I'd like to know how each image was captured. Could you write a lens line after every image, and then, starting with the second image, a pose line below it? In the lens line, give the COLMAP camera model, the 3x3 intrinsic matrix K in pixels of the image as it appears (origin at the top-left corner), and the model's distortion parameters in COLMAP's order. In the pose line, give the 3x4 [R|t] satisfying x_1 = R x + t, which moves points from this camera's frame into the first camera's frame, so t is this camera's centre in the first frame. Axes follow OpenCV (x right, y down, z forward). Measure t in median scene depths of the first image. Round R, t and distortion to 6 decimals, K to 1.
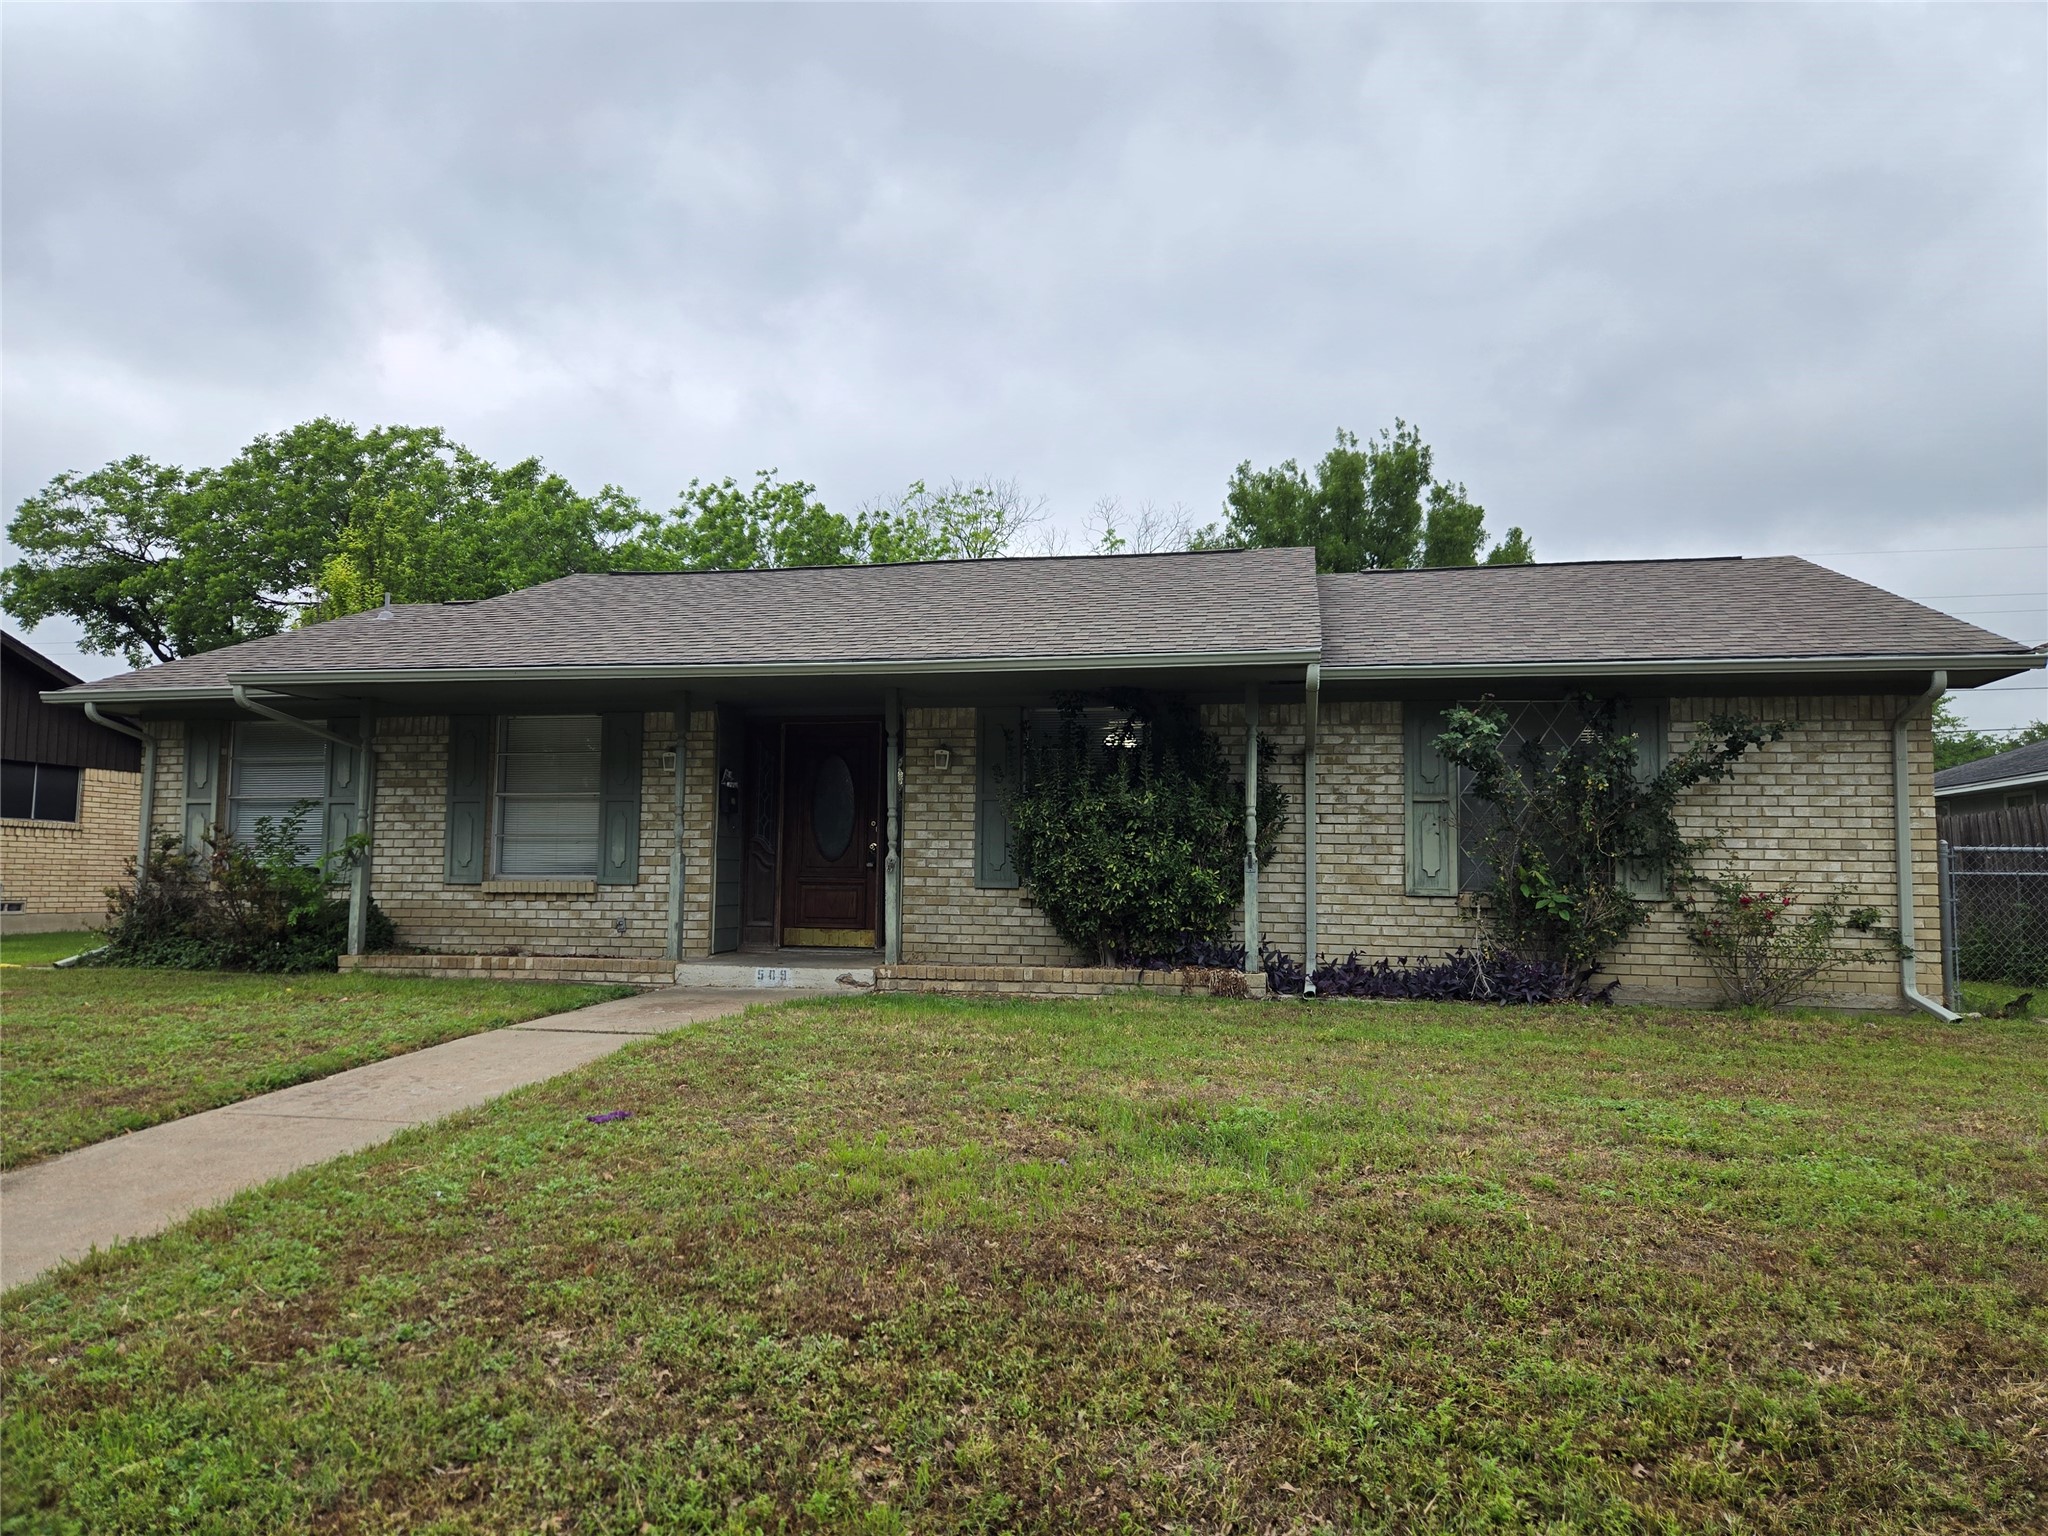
lens RADIAL K [[1352.1, 0, 1025.4], [0, 1352.1, 764.5], [0, 0, 1]] dist [0.058475, -0.014264]
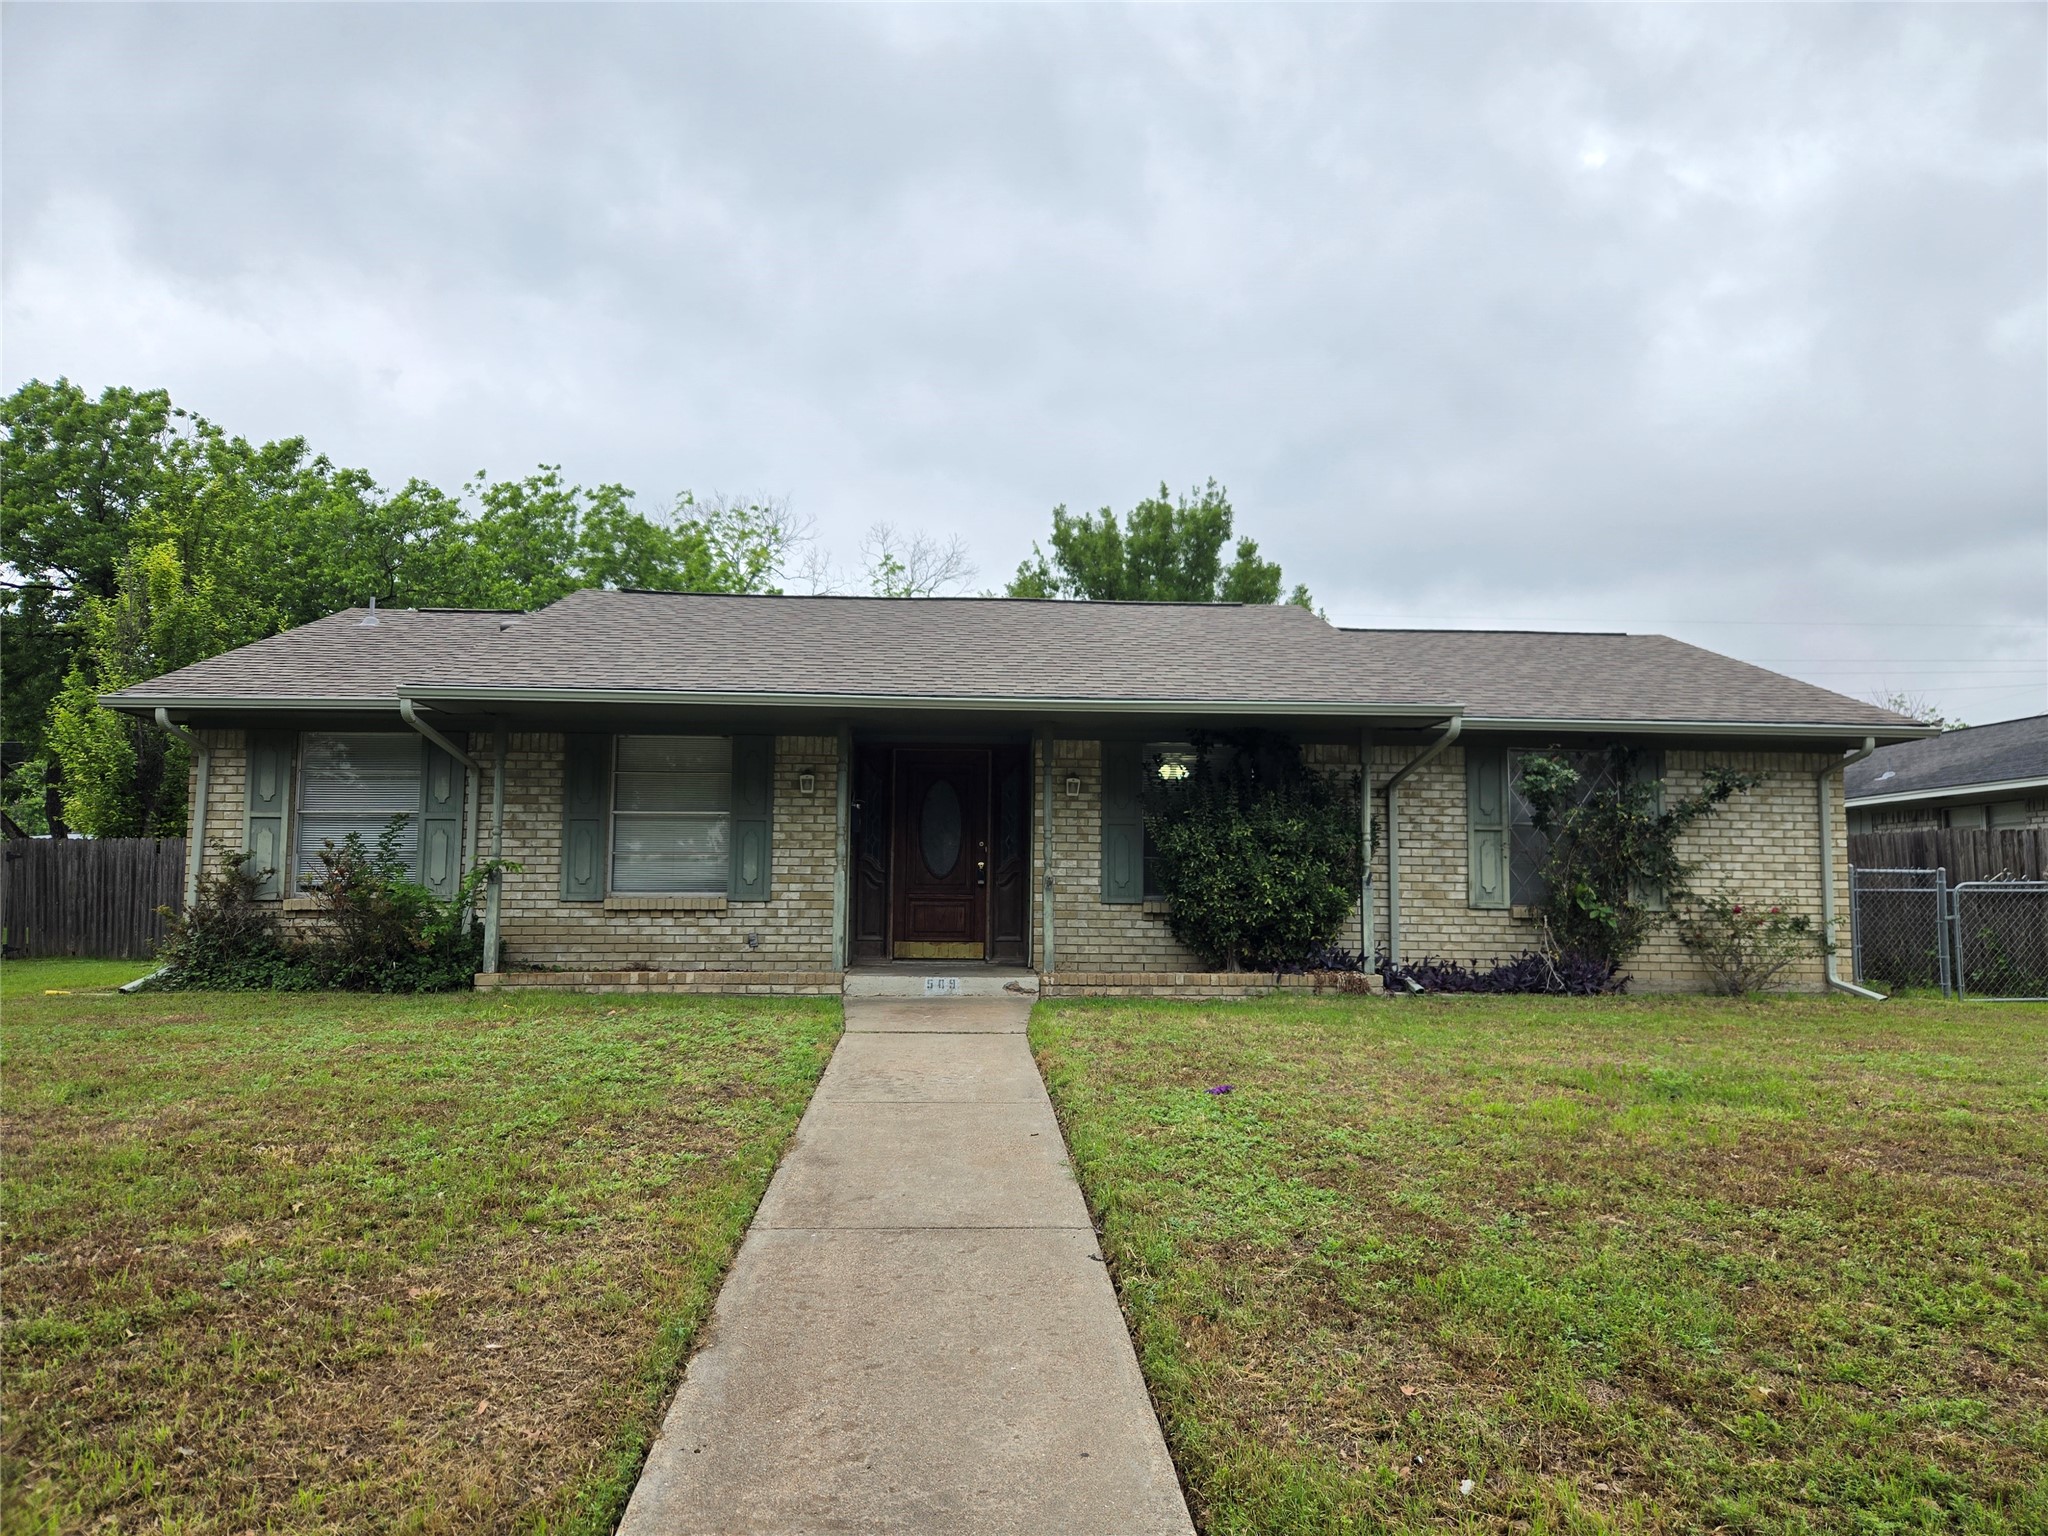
lens RADIAL K [[1352.1, 0, 1025.1], [0, 1352.1, 775.4], [0, 0, 1]] dist [0.058475, -0.014264]
pose [[0.964116, 0.021011, 0.264650, -0.389762], [-0.019693, 0.999777, -0.007634, -0.003931], [-0.264752, 0.002148, 0.964314, -0.054765]]
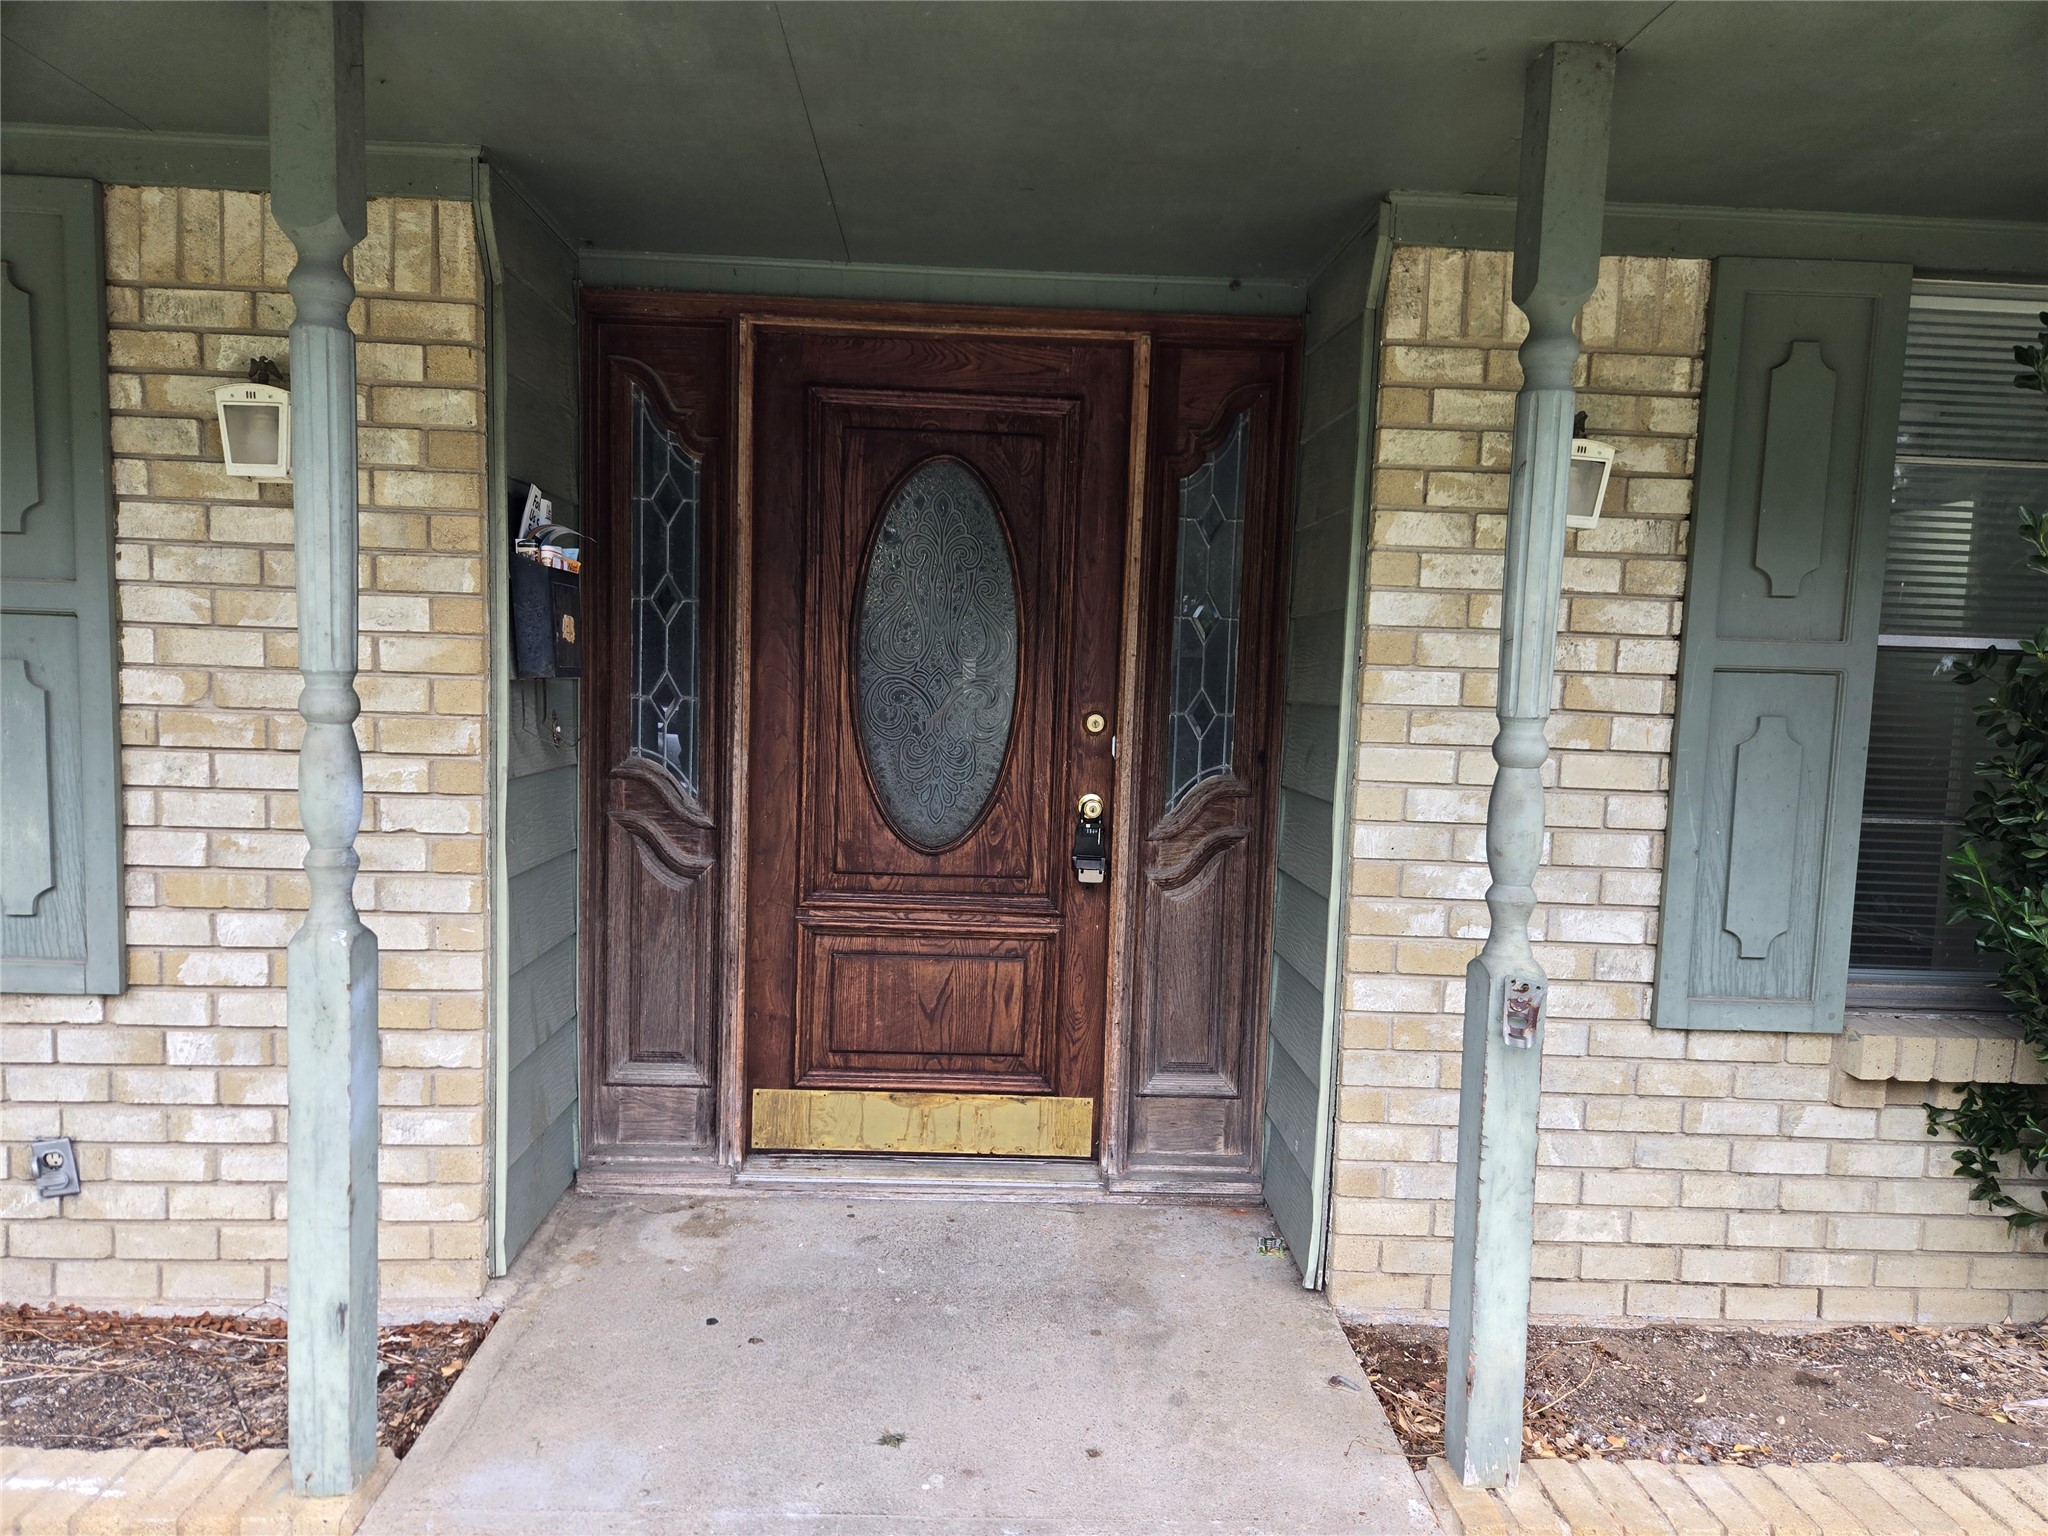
lens RADIAL K [[1352.1, 0, 1007.8], [0, 1352.1, 789.3], [0, 0, 1]] dist [0.058475, -0.014264]
pose [[0.971432, -0.000097, 0.237319, -0.207290], [-0.042241, 0.983961, 0.173309, 0.010817], [-0.233530, -0.178382, 0.955847, 0.788419]]
